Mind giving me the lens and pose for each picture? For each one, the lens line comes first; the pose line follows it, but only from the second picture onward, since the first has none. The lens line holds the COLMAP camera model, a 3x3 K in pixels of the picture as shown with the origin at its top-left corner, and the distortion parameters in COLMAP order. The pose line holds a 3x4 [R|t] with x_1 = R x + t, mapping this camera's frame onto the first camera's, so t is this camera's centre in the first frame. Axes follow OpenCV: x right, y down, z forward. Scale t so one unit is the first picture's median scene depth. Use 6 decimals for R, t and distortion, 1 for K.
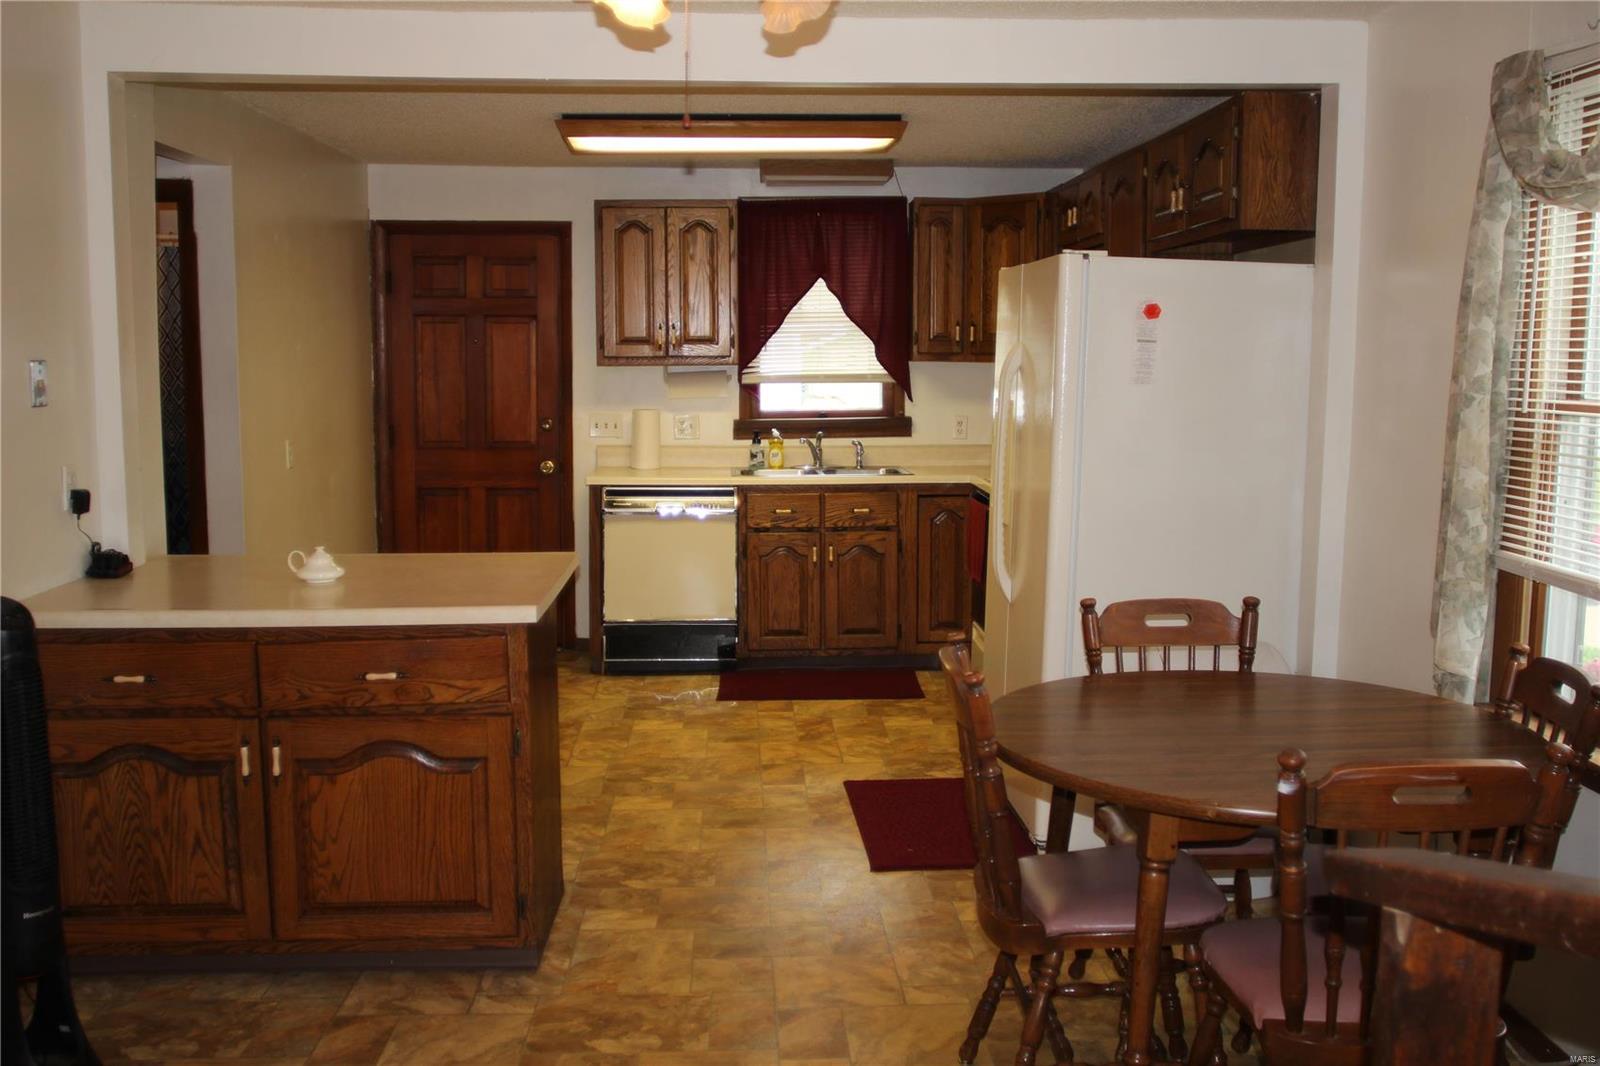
lens RADIAL K [[1472.0, 0, 818.5], [0, 1472.0, 524.4], [0, 0, 1]] dist [-0.071976, 0.046085]
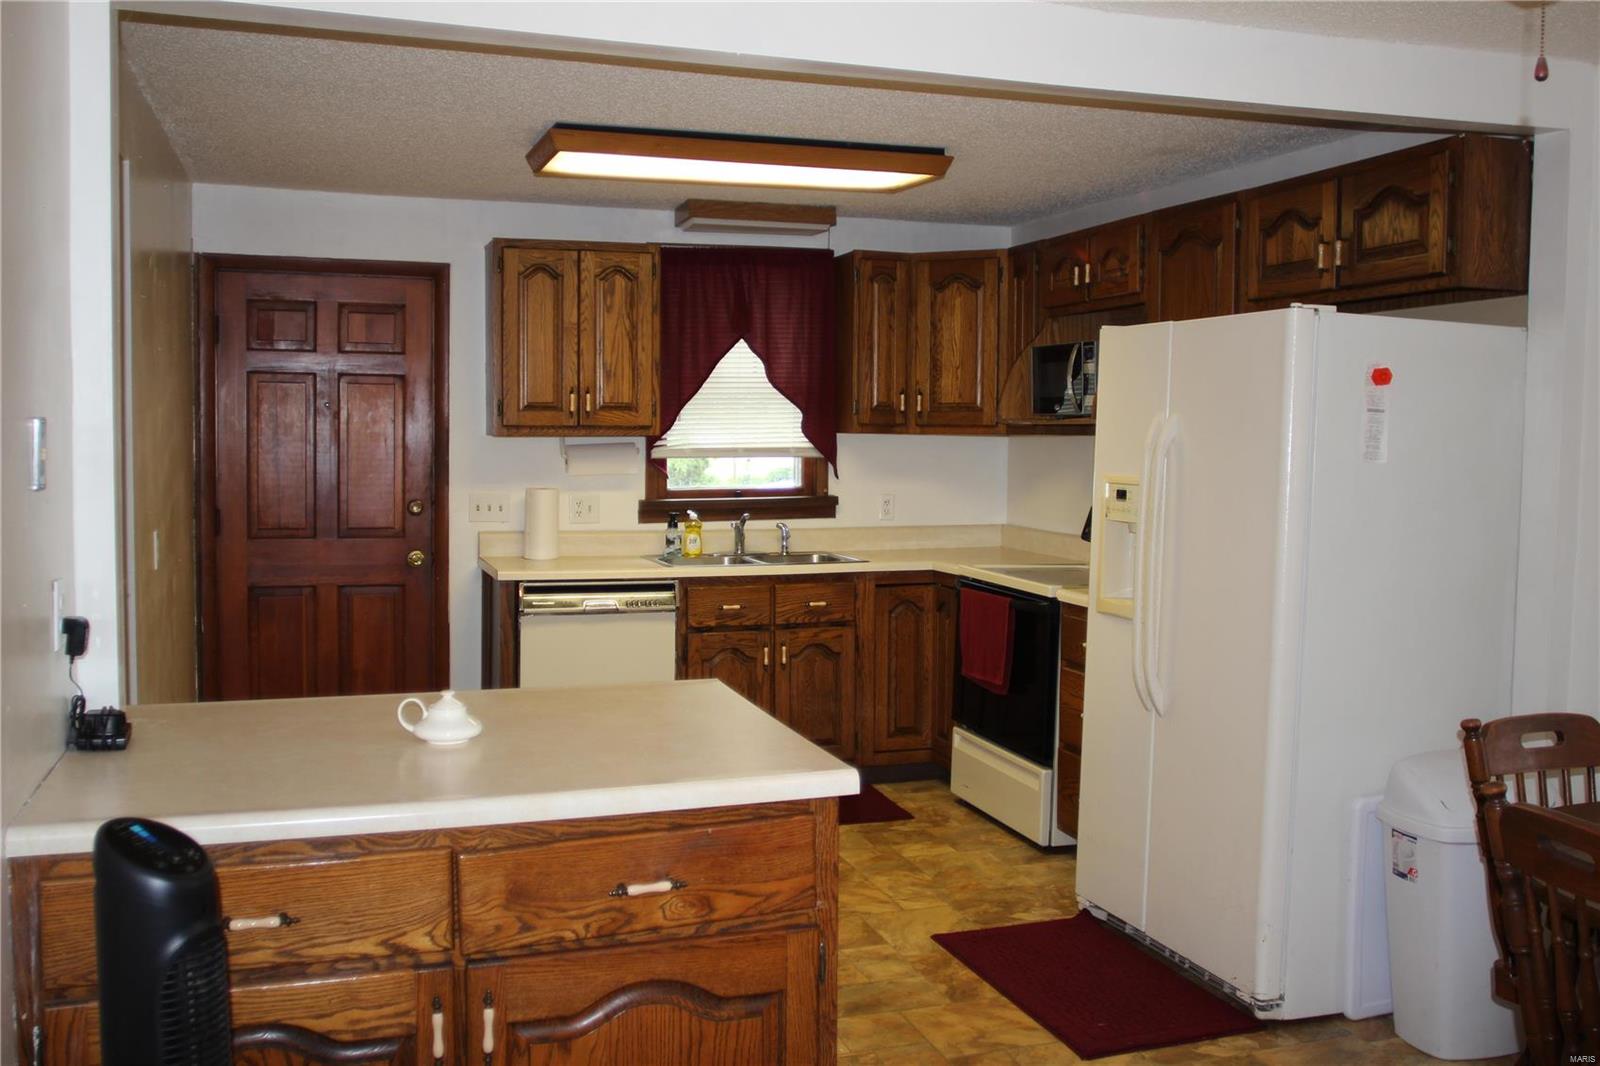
lens RADIAL K [[1472.0, 0, 818.5], [0, 1472.0, 524.4], [0, 0, 1]] dist [-0.071976, 0.046085]
pose [[0.963531, -0.009753, 0.267420, -0.199512], [0.023276, 0.998602, -0.047448, -0.014797], [-0.266584, 0.051942, 0.962411, 0.158353]]
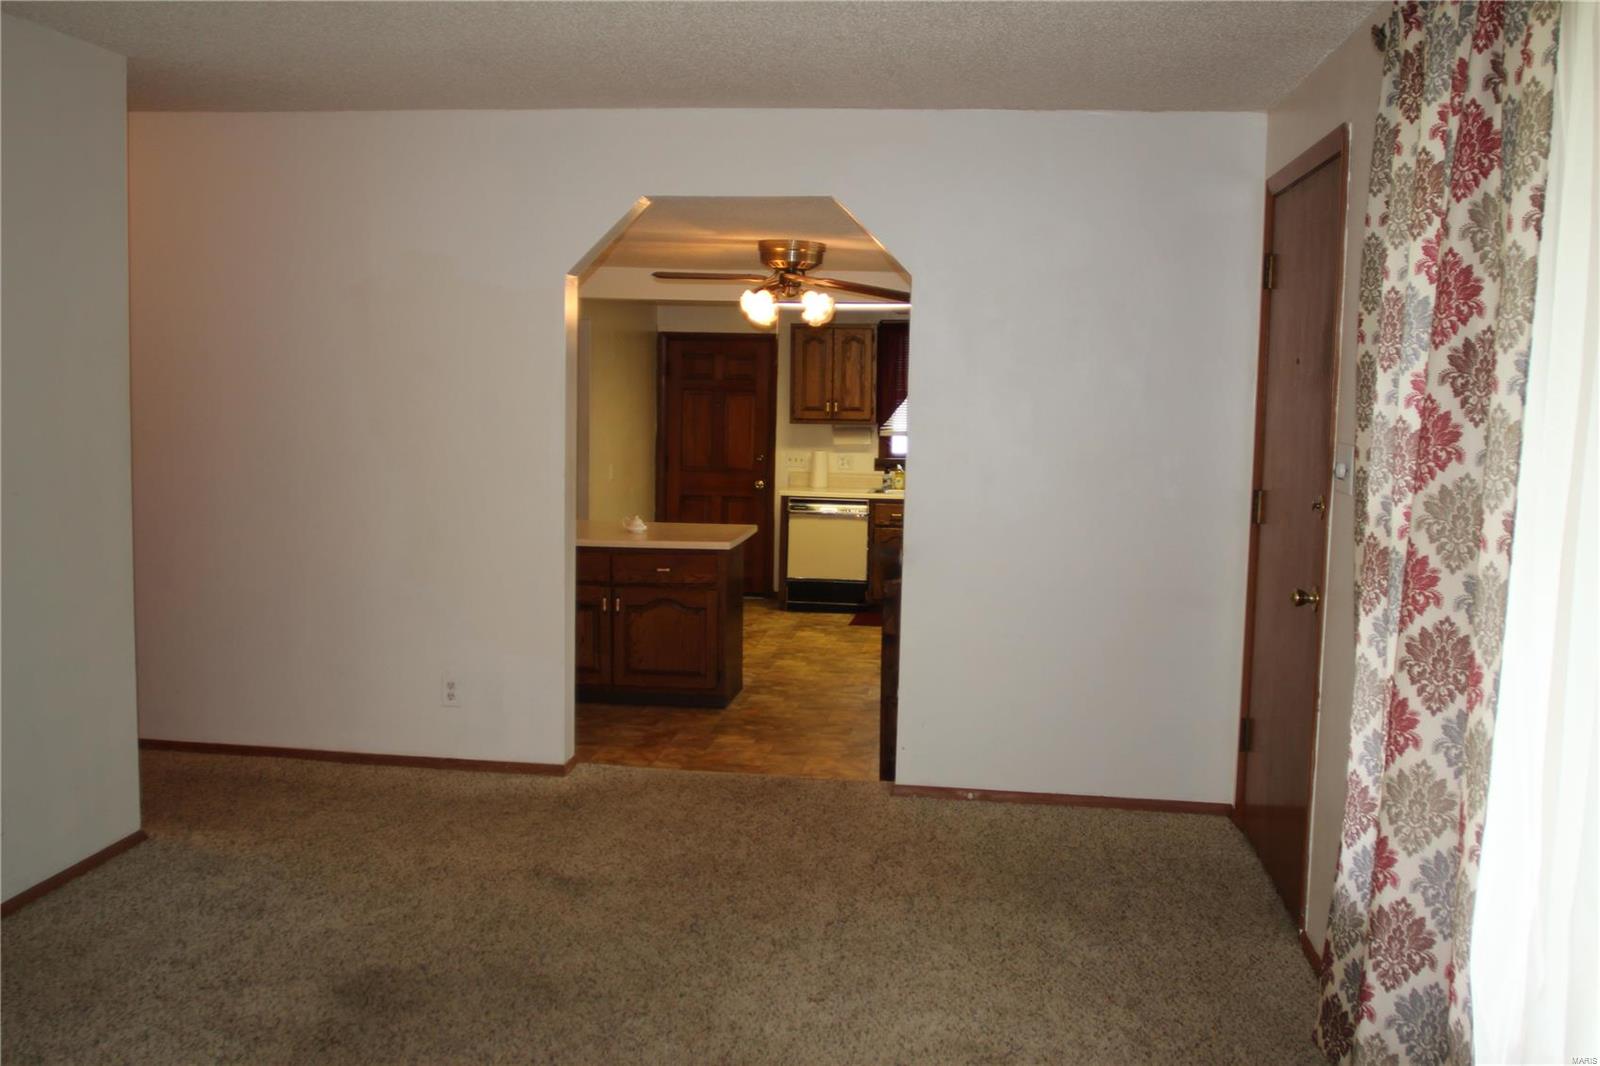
lens RADIAL K [[1472.0, 0, 818.5], [0, 1472.0, 524.4], [0, 0, 1]] dist [-0.071976, 0.046085]
pose [[0.984777, 0.033221, -0.170619, 0.168328], [-0.036256, 0.999234, -0.014700, 0.028230], [0.170000, 0.020662, 0.985227, -0.625363]]
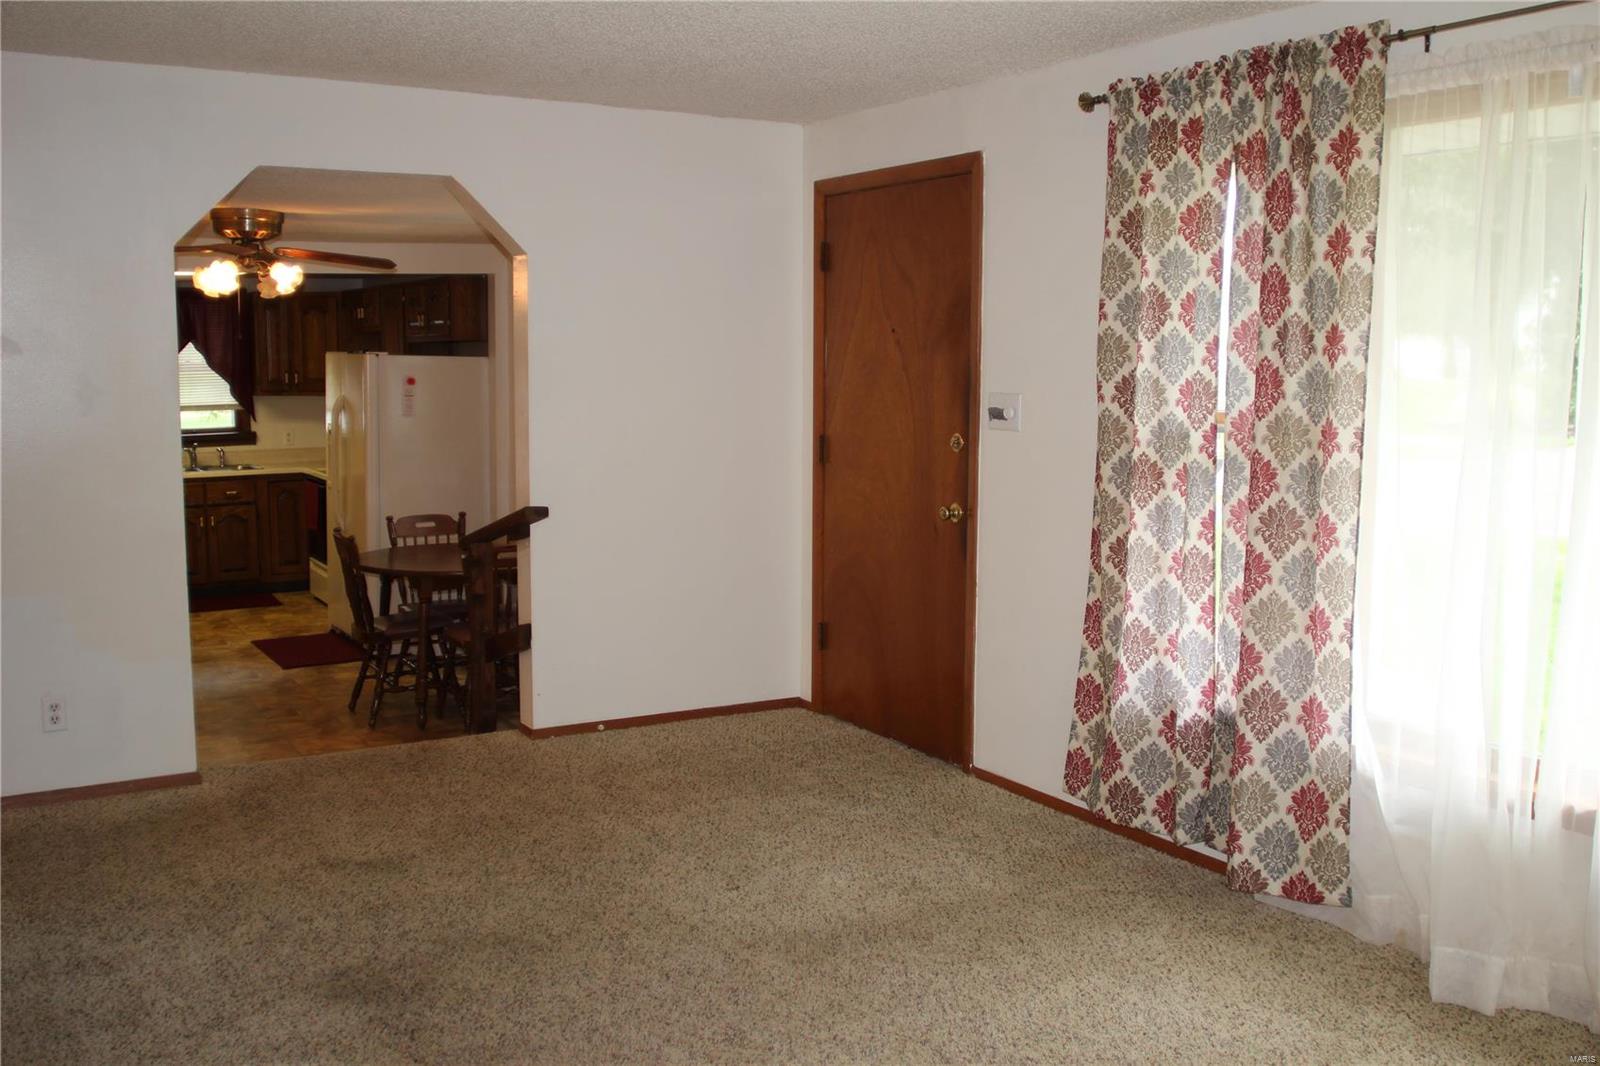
lens RADIAL K [[1472.0, 0, 818.5], [0, 1472.0, 524.4], [0, 0, 1]] dist [-0.071976, 0.046085]
pose [[0.880954, -0.055177, 0.469974, -0.149766], [0.053446, 0.998425, 0.017036, 0.031056], [-0.470174, 0.010111, 0.882516, -0.660096]]
